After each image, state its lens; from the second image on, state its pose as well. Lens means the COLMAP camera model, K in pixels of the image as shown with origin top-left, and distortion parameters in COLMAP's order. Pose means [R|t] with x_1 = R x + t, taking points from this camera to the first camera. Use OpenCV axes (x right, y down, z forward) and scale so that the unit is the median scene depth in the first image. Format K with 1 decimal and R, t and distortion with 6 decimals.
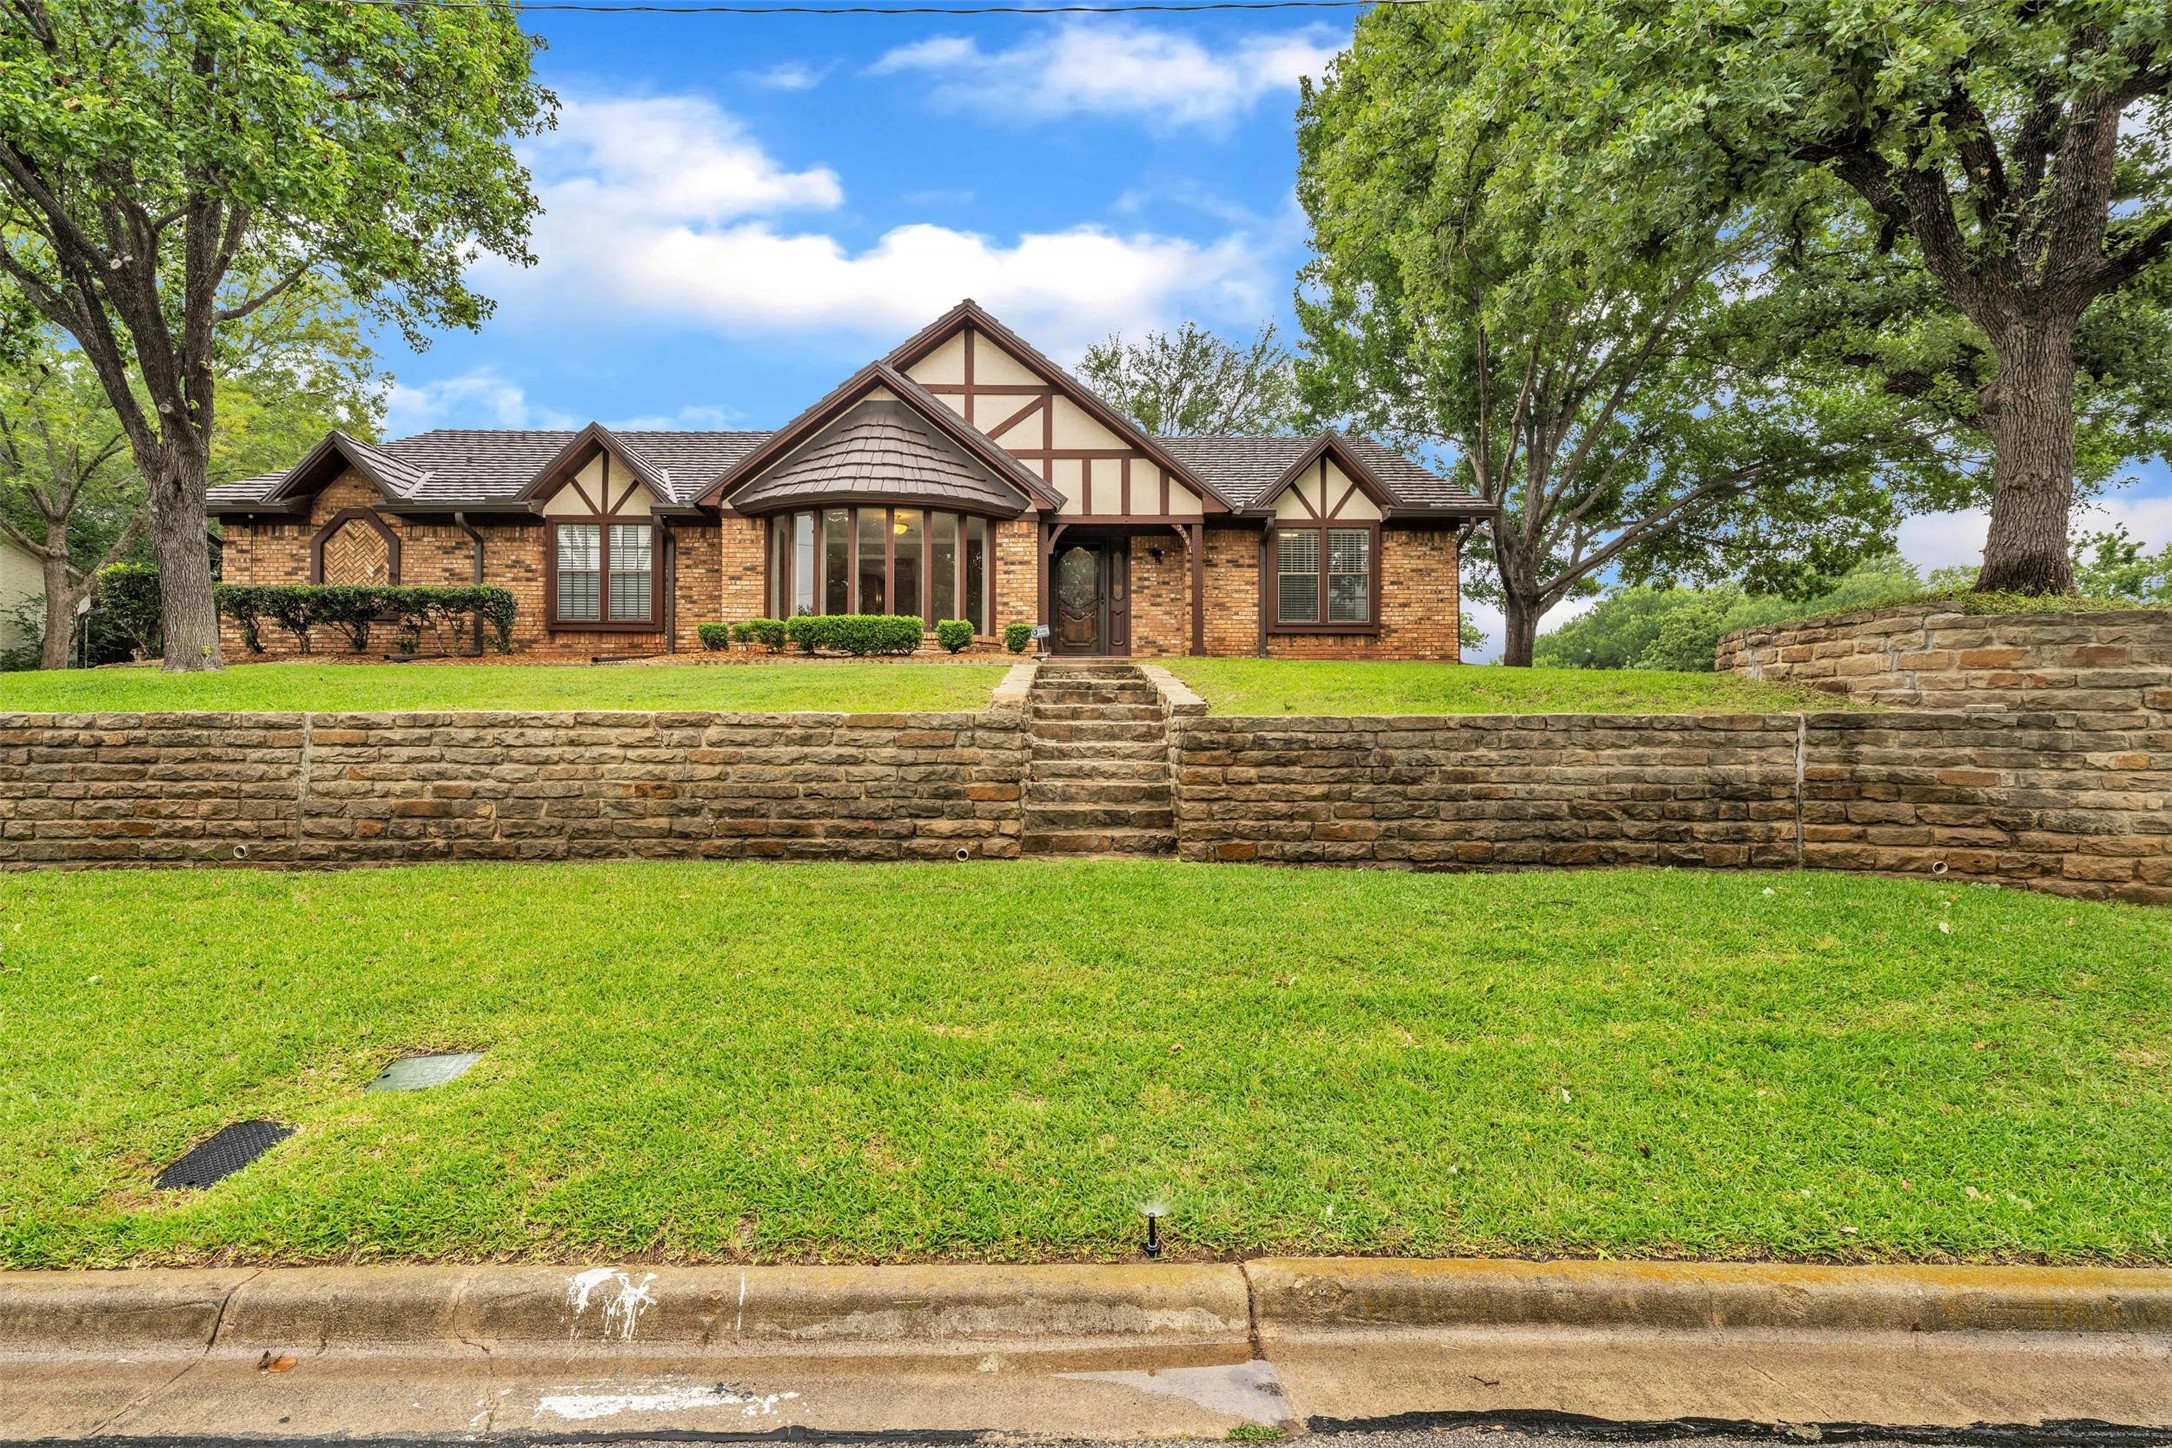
lens RADIAL K [[936.5, 0, 1089.9], [0, 936.5, 722.7], [0, 0, 1]] dist [0.001702, 0.000018]
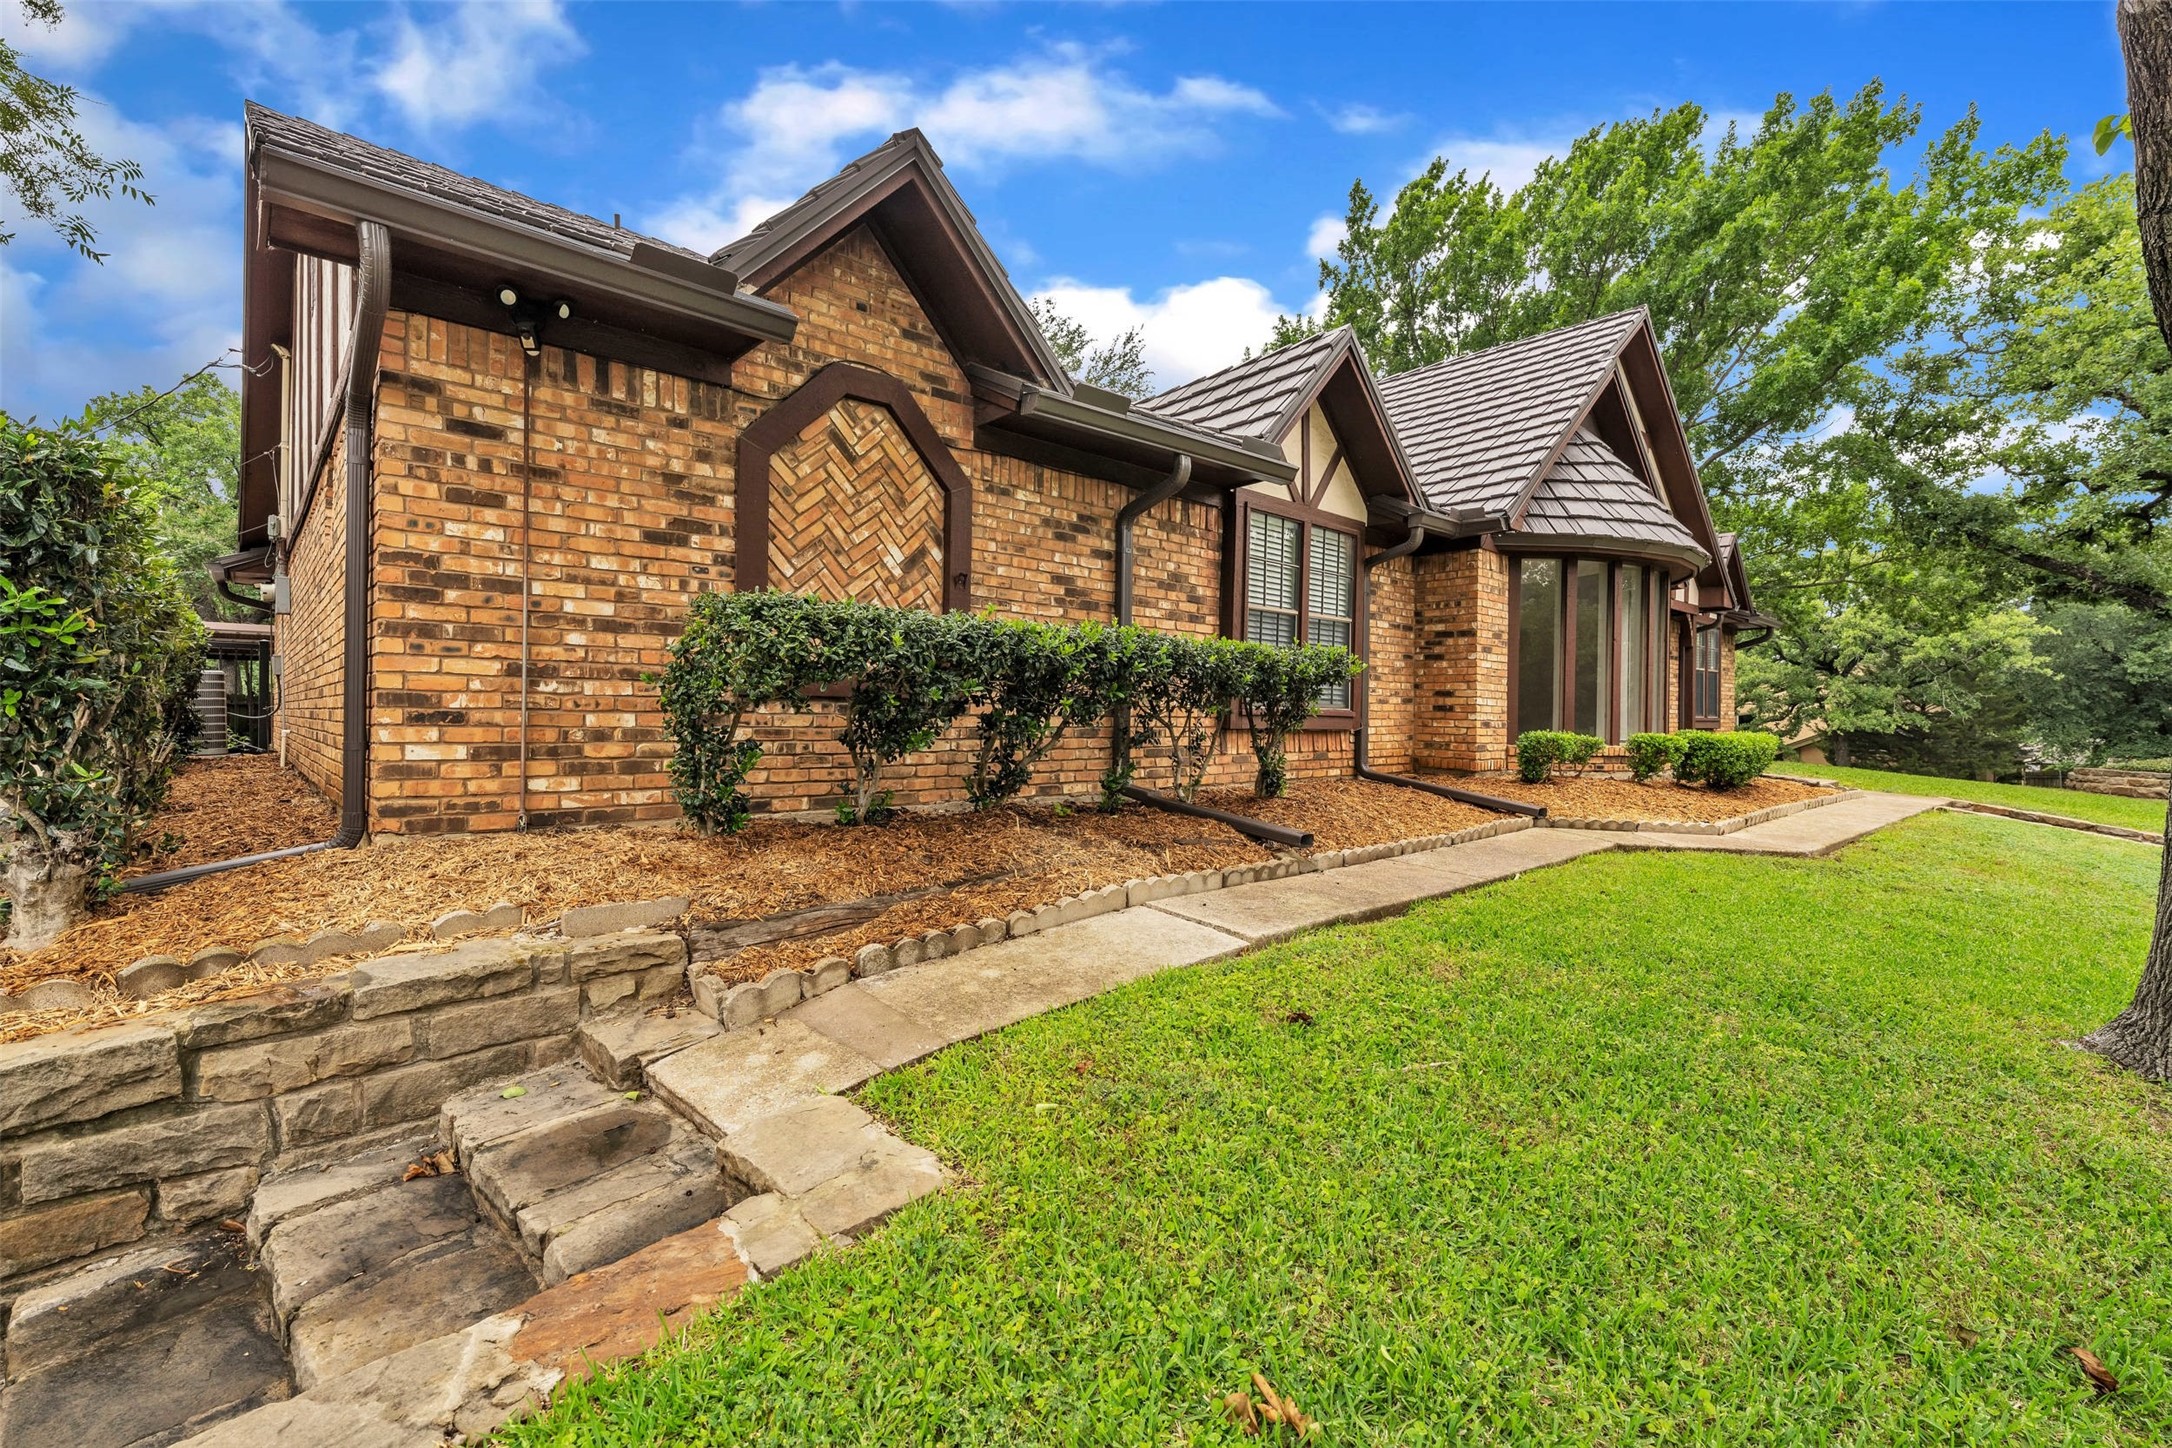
lens RADIAL K [[919.4, 0, 1087.9], [0, 919.4, 720.8], [0, 0, 1]] dist [-0.000334, -0.000069]
pose [[0.760369, 0.005507, 0.649467, -0.935316], [-0.019802, 0.999696, 0.014707, -0.108226], [-0.649189, -0.024043, 0.760247, 0.689873]]
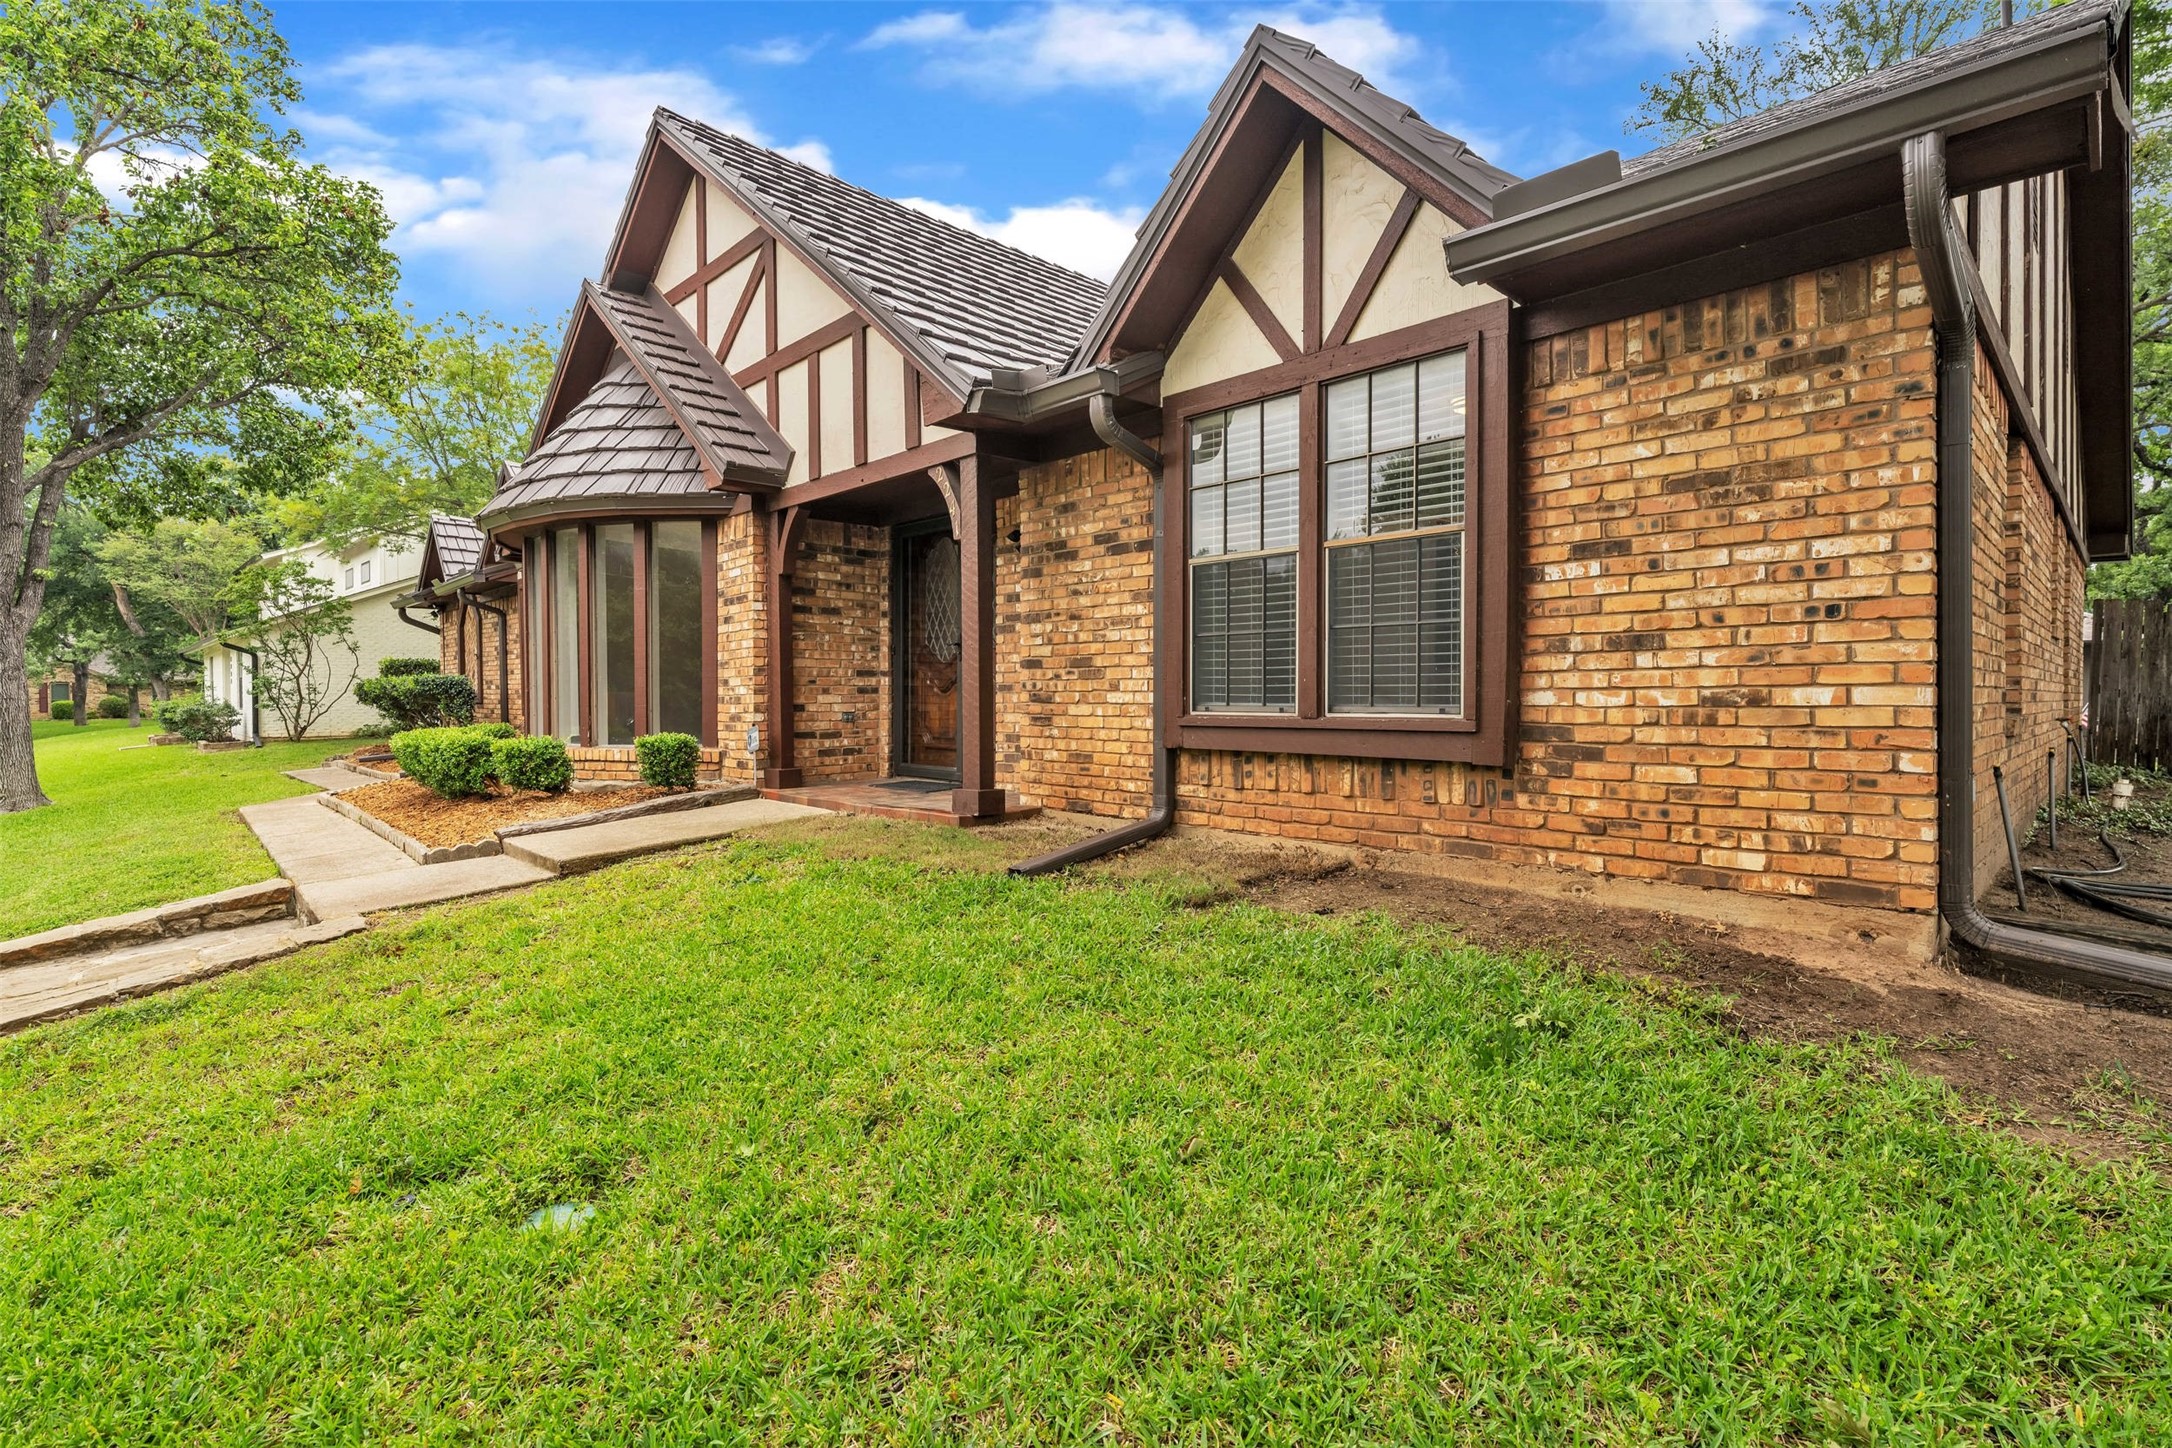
lens RADIAL K [[1028.3, 0, 1090.2], [0, 1028.3, 713.5], [0, 0, 1]] dist [0.001555, 0.000095]
pose [[0.672359, 0.010256, -0.740154, 0.446434], [0.009246, 0.999710, 0.022251, -0.118469], [0.740168, -0.021804, 0.672069, 0.755361]]
